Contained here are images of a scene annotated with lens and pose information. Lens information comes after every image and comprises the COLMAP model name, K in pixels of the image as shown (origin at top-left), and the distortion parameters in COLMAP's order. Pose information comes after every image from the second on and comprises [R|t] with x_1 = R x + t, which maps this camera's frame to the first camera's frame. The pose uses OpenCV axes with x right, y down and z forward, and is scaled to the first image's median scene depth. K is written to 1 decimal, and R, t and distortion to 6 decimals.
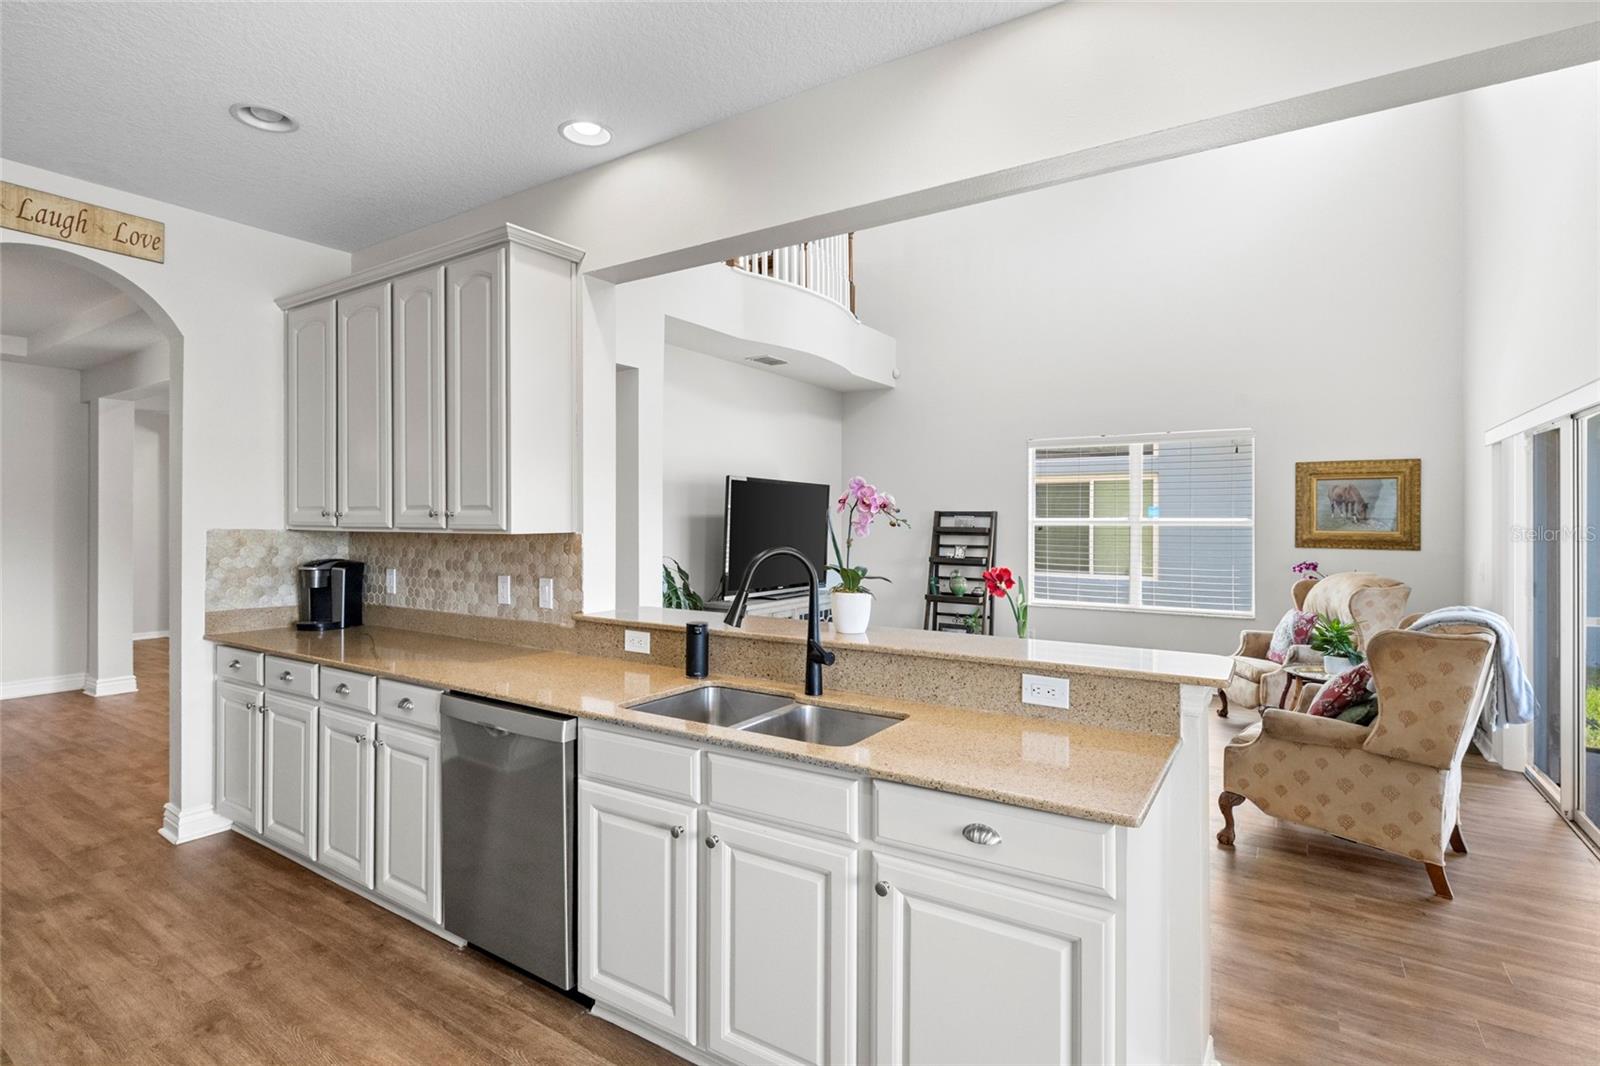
lens RADIAL K [[777.0, 0, 792.5], [0, 777.0, 516.2], [0, 0, 1]] dist [-0.007915, 0.002591]
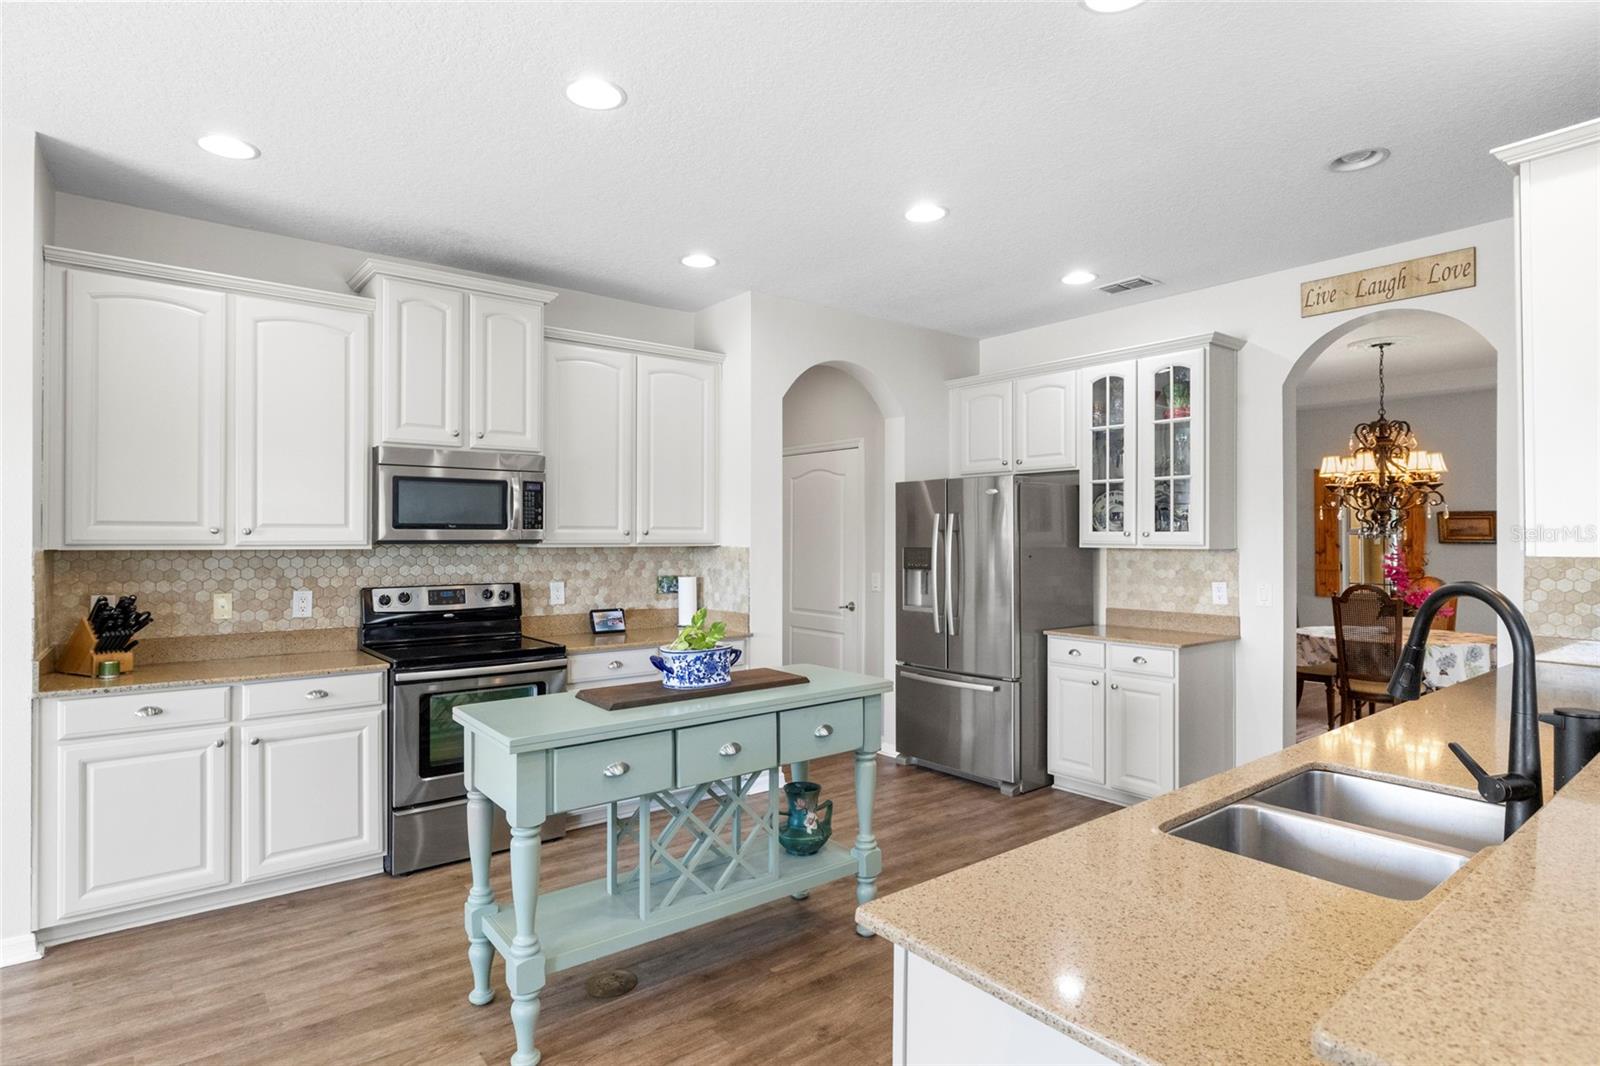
lens RADIAL K [[850.8, 0, 802.7], [0, 850.8, 531.6], [0, 0, 1]] dist [-0.002962, -0.001831]
pose [[-0.310516, -0.007629, -0.950538, 0.506363], [0.001602, 0.999962, -0.008549, 0.004975], [0.950567, -0.004177, -0.310492, 0.486957]]
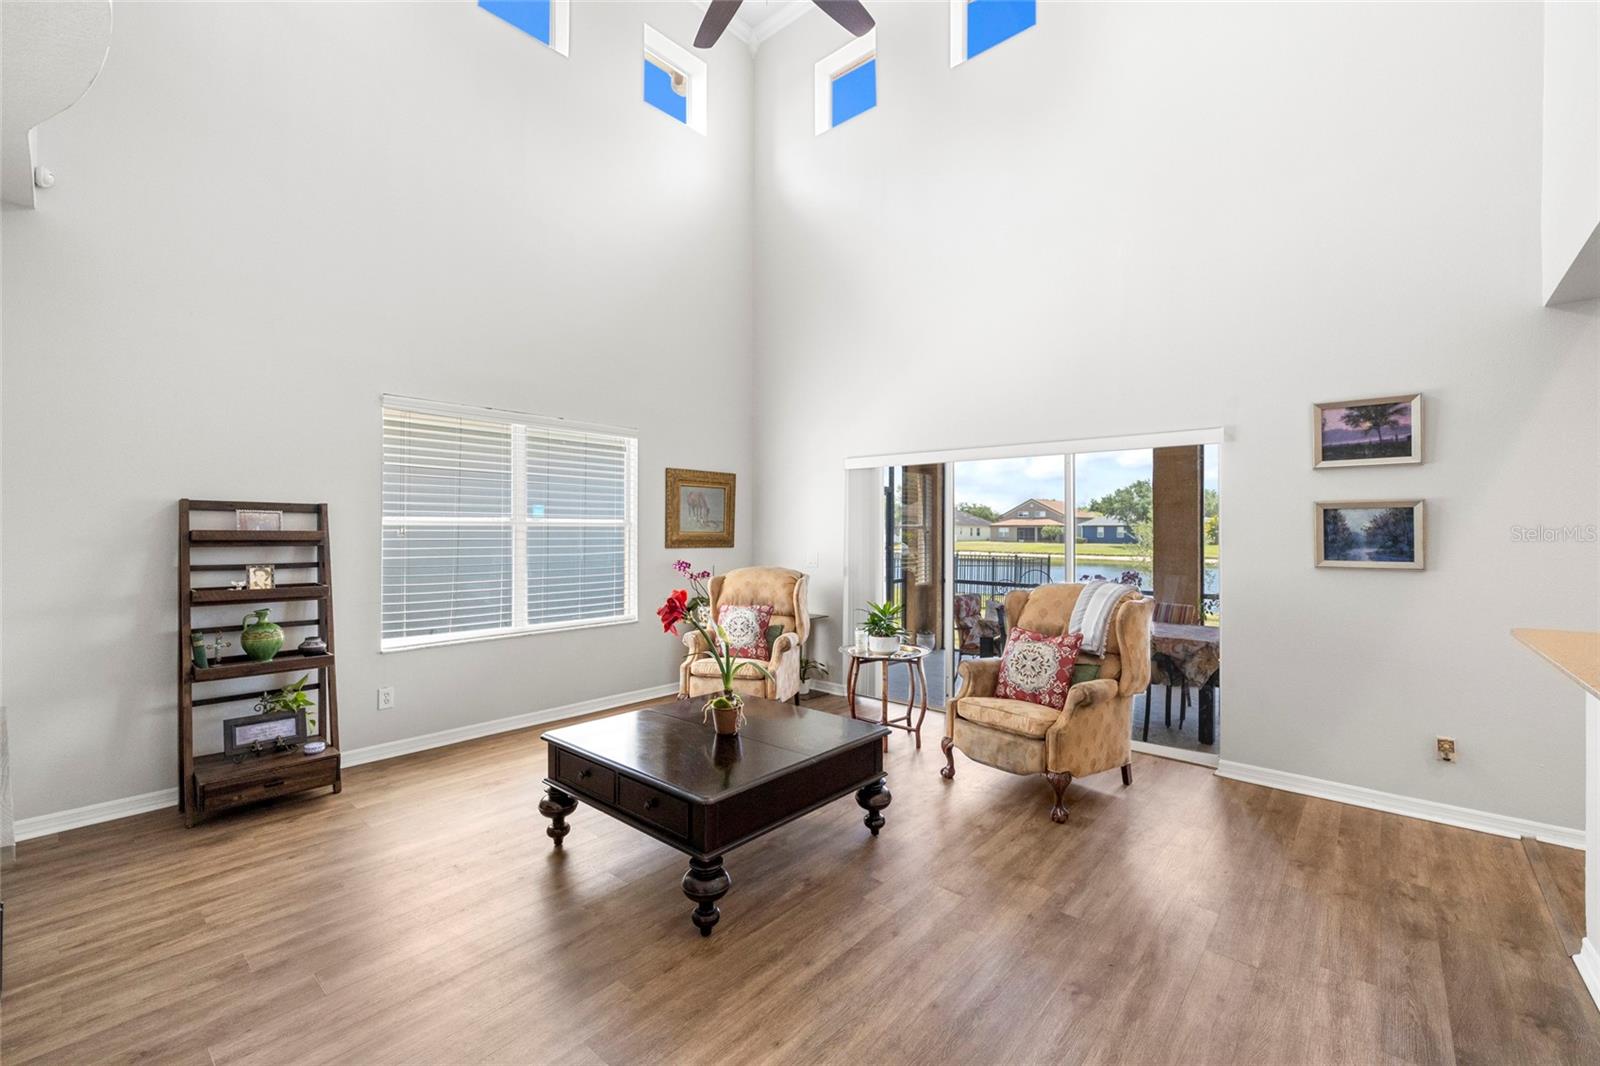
lens RADIAL K [[672.0, 0, 790.3], [0, 672.0, 528.1], [0, 0, 1]] dist [0.002175, -0.000015]
pose [[0.151017, -0.000008, 0.988531, -0.406374], [-0.006886, 0.999976, 0.001060, 0.018901], [-0.988507, -0.006967, 0.151014, 1.212719]]
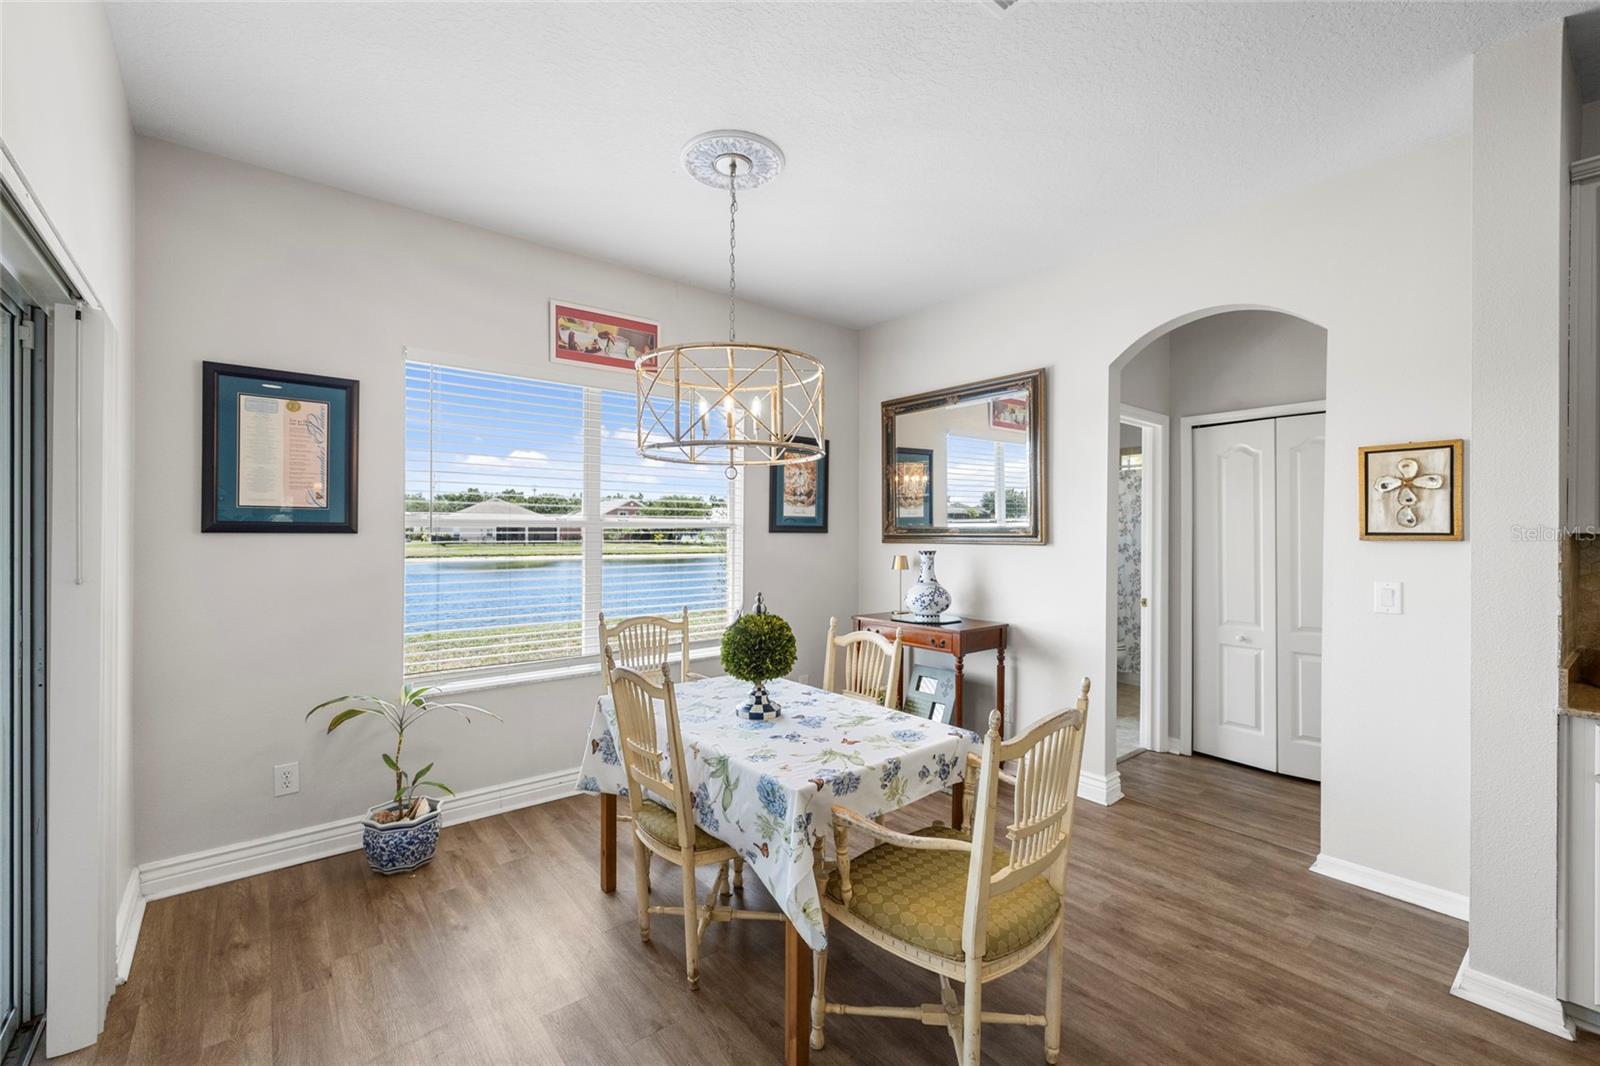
lens RADIAL K [[672.0, 0, 798.0], [0, 672.0, 530.4], [0, 0, 1]] dist [0.002175, -0.000015]
pose [[-0.954448, -0.006553, 0.298306, 0.372382], [-0.008022, 0.999961, -0.003699, 0.020451], [-0.298270, -0.005924, -0.954463, 0.210316]]
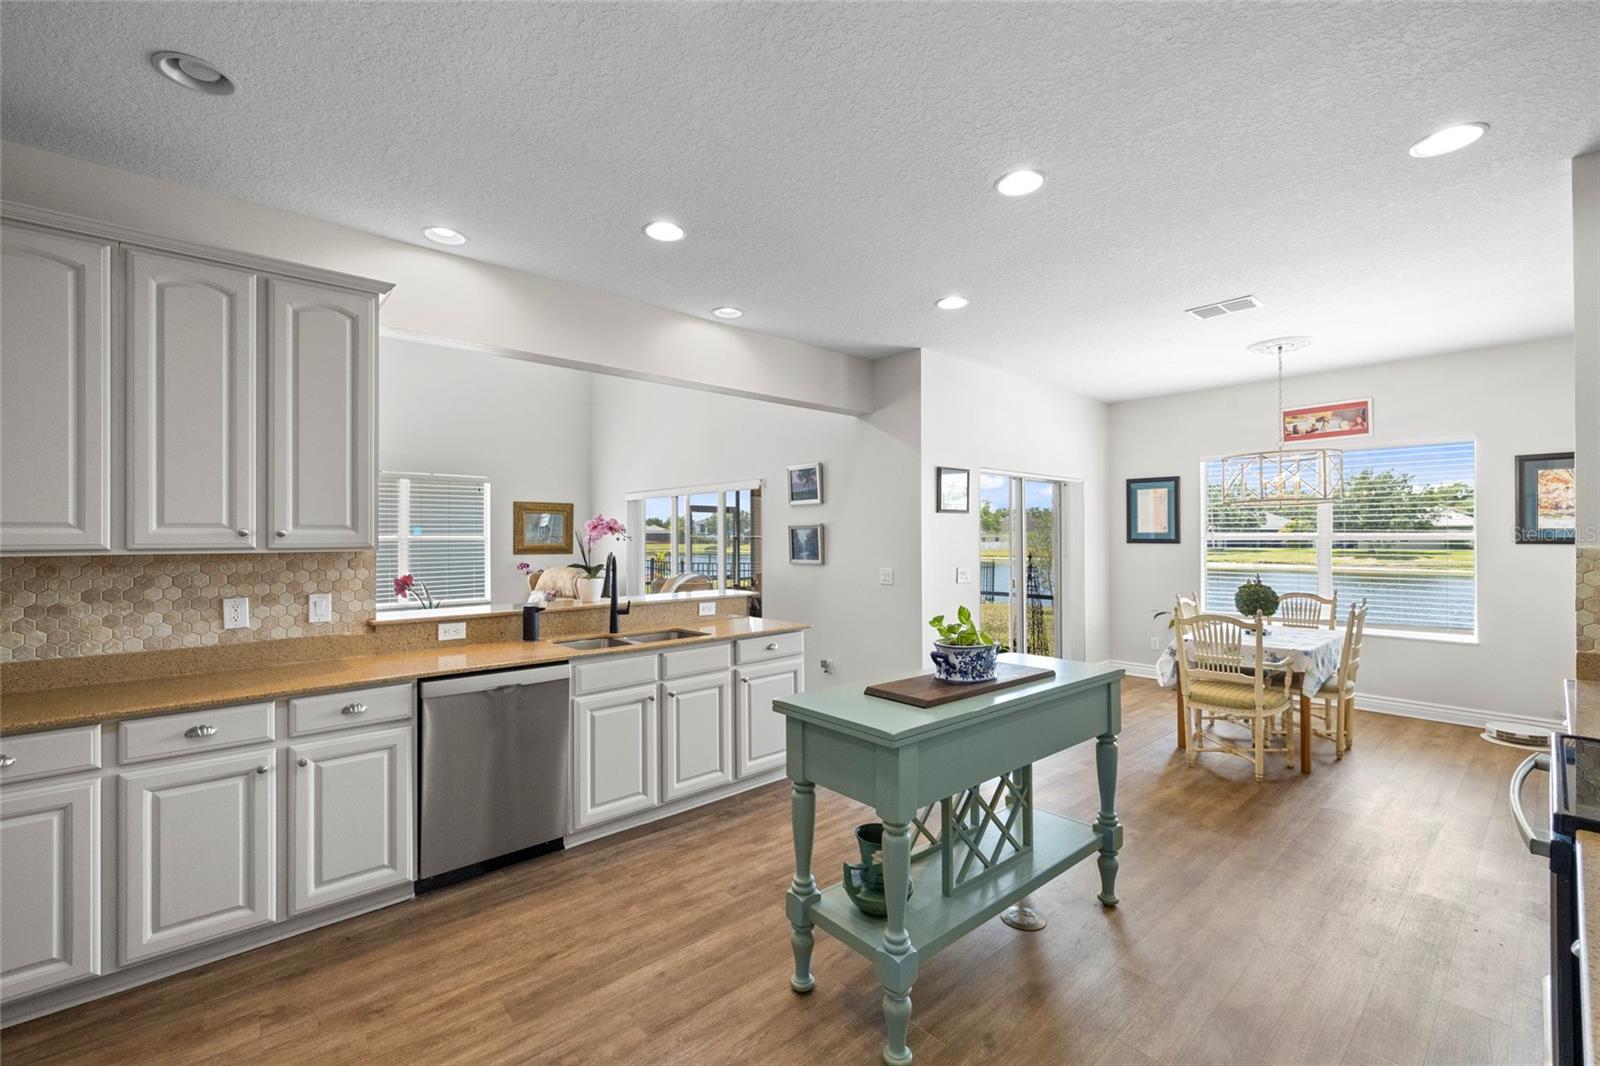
lens RADIAL K [[672.0, 0, 793.8], [0, 672.0, 532.7], [0, 0, 1]] dist [0.002175, -0.000015]
pose [[0.266800, 0.002408, 0.963749, -0.943231], [0.001105, 0.999995, -0.002805, -0.000363], [-0.963751, 0.001813, 0.266796, 0.119179]]
